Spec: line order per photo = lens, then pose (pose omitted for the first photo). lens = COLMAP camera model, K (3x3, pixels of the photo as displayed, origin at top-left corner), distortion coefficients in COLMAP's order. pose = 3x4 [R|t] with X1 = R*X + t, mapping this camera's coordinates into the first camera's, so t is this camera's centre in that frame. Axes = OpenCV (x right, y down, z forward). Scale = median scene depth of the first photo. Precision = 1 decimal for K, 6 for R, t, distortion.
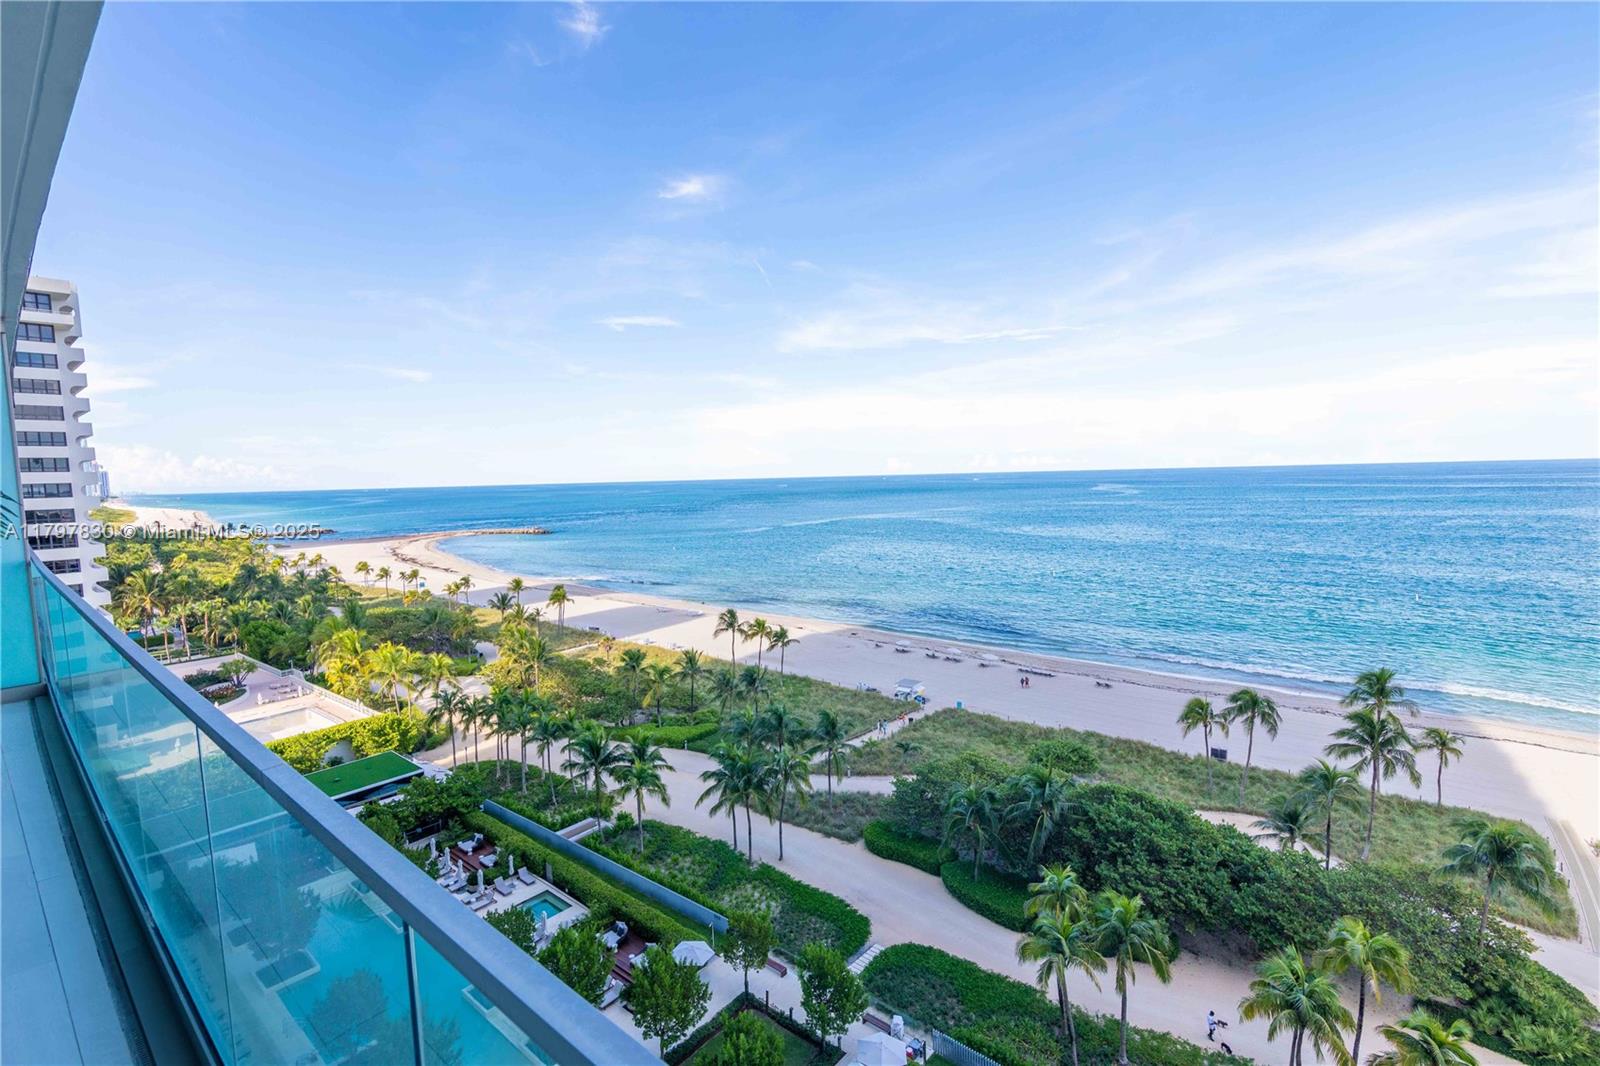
lens RADIAL K [[733.7, 0, 800.8], [0, 733.7, 535.0], [0, 0, 1]] dist [0.000868, -0.000002]
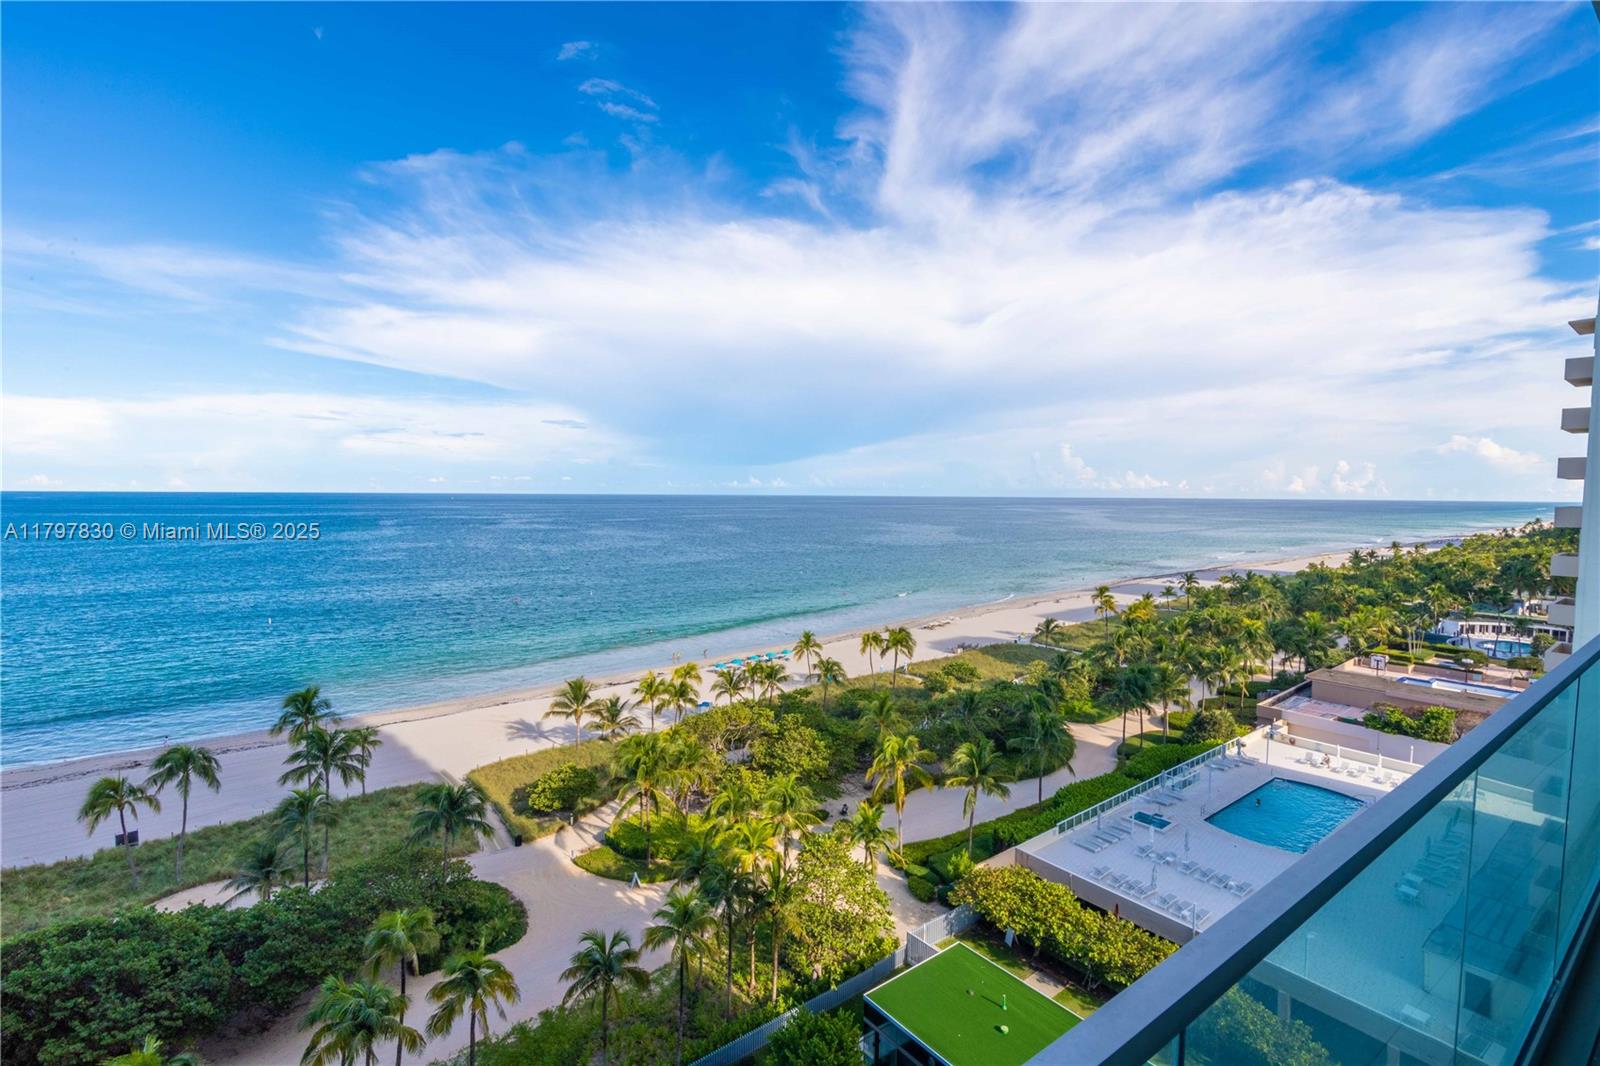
lens RADIAL K [[741.9, 0, 797.3], [0, 741.9, 534.8], [0, 0, 1]] dist [0.003078, 0.000553]
pose [[0.204492, -0.030216, 0.978402, -0.113032], [0.070206, 0.997402, 0.016129, -0.003366], [-0.976347, 0.065392, 0.206082, 0.098585]]
